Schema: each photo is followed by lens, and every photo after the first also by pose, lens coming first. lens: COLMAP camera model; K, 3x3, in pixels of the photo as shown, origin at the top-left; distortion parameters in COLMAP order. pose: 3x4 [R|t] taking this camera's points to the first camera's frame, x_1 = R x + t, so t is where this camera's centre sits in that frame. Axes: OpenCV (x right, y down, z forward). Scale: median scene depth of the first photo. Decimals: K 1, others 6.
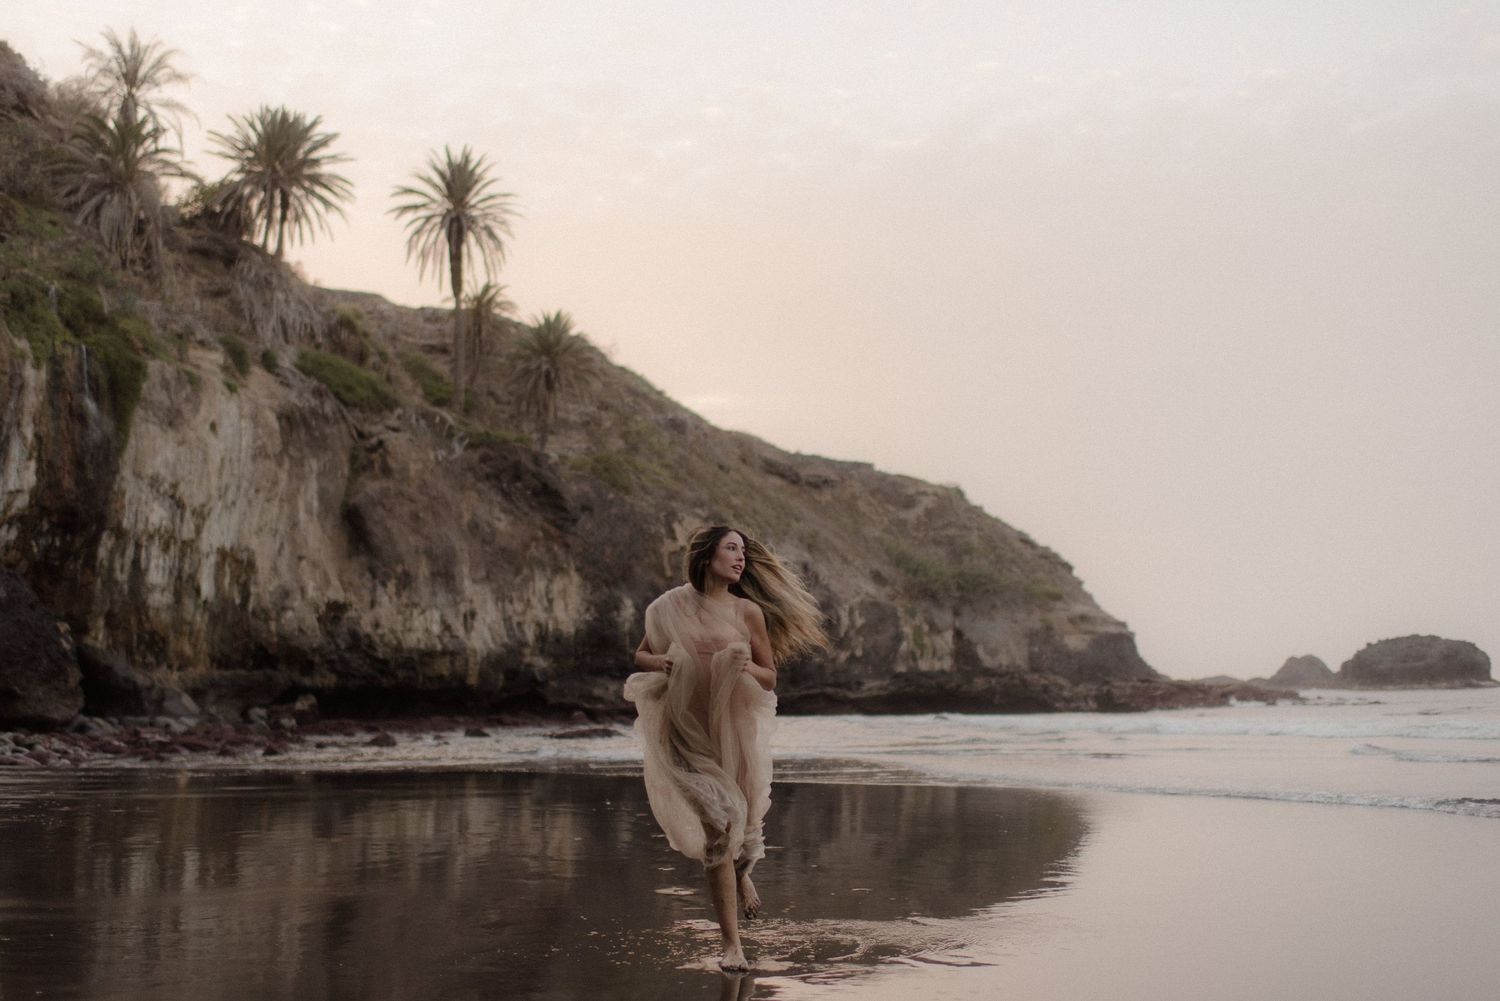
lens RADIAL K [[1620.2, 0, 750.0], [0, 1620.2, 500.5], [0, 0, 1]] dist [-0.018213, 0.036490]
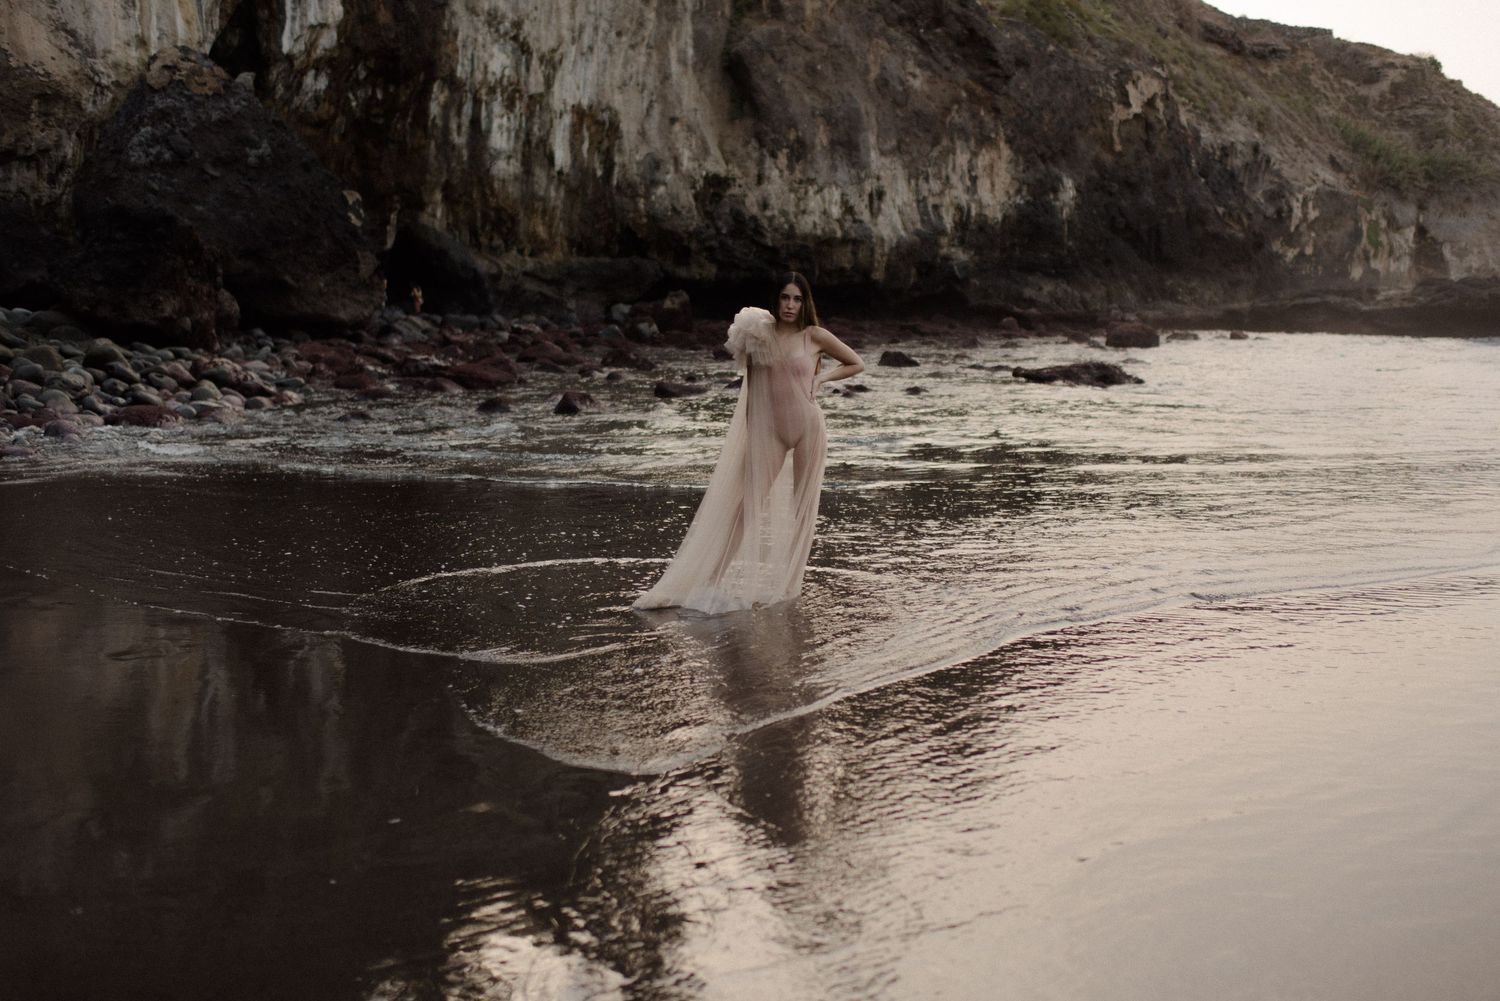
lens RADIAL K [[1620.2, 0, 750.0], [0, 1620.2, 500.5], [0, 0, 1]] dist [-0.018213, 0.036490]
pose [[0.971174, 0.057024, -0.231452, -0.038446], [0.002370, 0.968608, 0.248583, 0.017468], [0.238361, -0.241966, 0.940551, 0.185599]]
